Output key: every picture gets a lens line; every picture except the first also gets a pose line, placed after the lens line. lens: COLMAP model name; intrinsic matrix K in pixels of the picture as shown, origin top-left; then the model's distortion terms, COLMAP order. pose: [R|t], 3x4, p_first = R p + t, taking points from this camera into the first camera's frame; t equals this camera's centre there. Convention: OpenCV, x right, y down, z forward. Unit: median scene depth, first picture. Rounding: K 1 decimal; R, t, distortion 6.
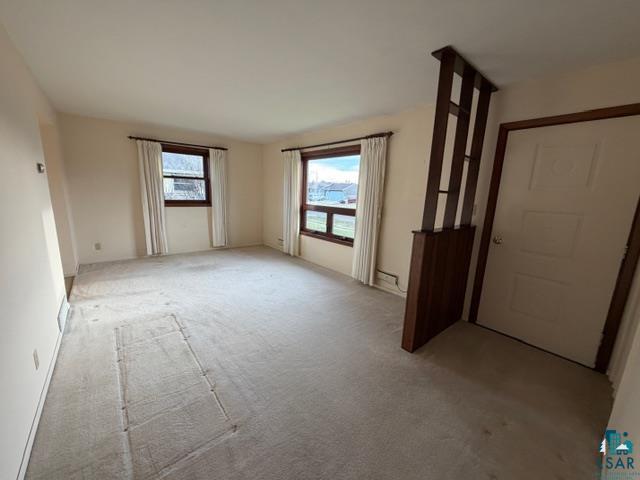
lens RADIAL K [[255.4, 0, 320.0], [0, 255.4, 240.0], [0, 0, 1]] dist [0.000239, 0.000105]
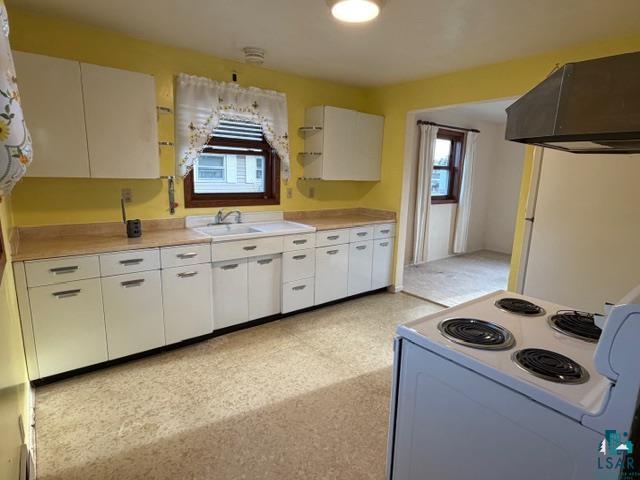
lens RADIAL K [[355.1, 0, 320.0], [0, 355.1, 240.0], [0, 0, 1]] dist [-0.000256, 0.000046]
pose [[0.999629, -0.004942, -0.026769, -0.916610], [0.004909, 0.999987, -0.001314, -0.018787], [0.026775, 0.001182, 0.999641, -0.133244]]
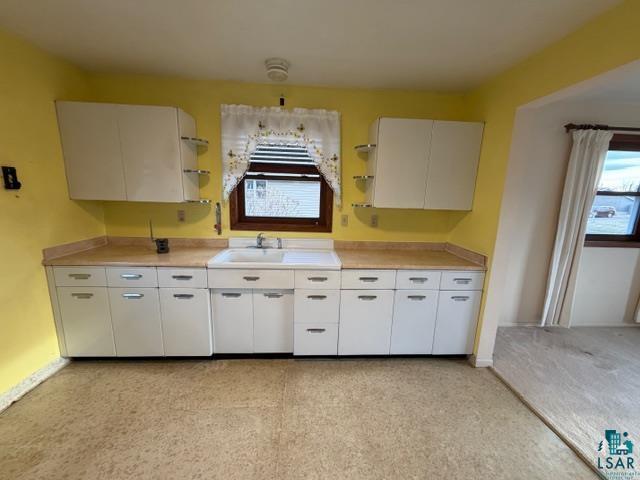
lens RADIAL K [[255.4, 0, 320.0], [0, 255.4, 240.0], [0, 0, 1]] dist [0.000239, 0.000105]
pose [[0.798115, 0.098301, -0.594431, -0.728362], [-0.114027, 0.993415, 0.011183, -0.085541], [0.591616, 0.058856, 0.804068, 0.208781]]
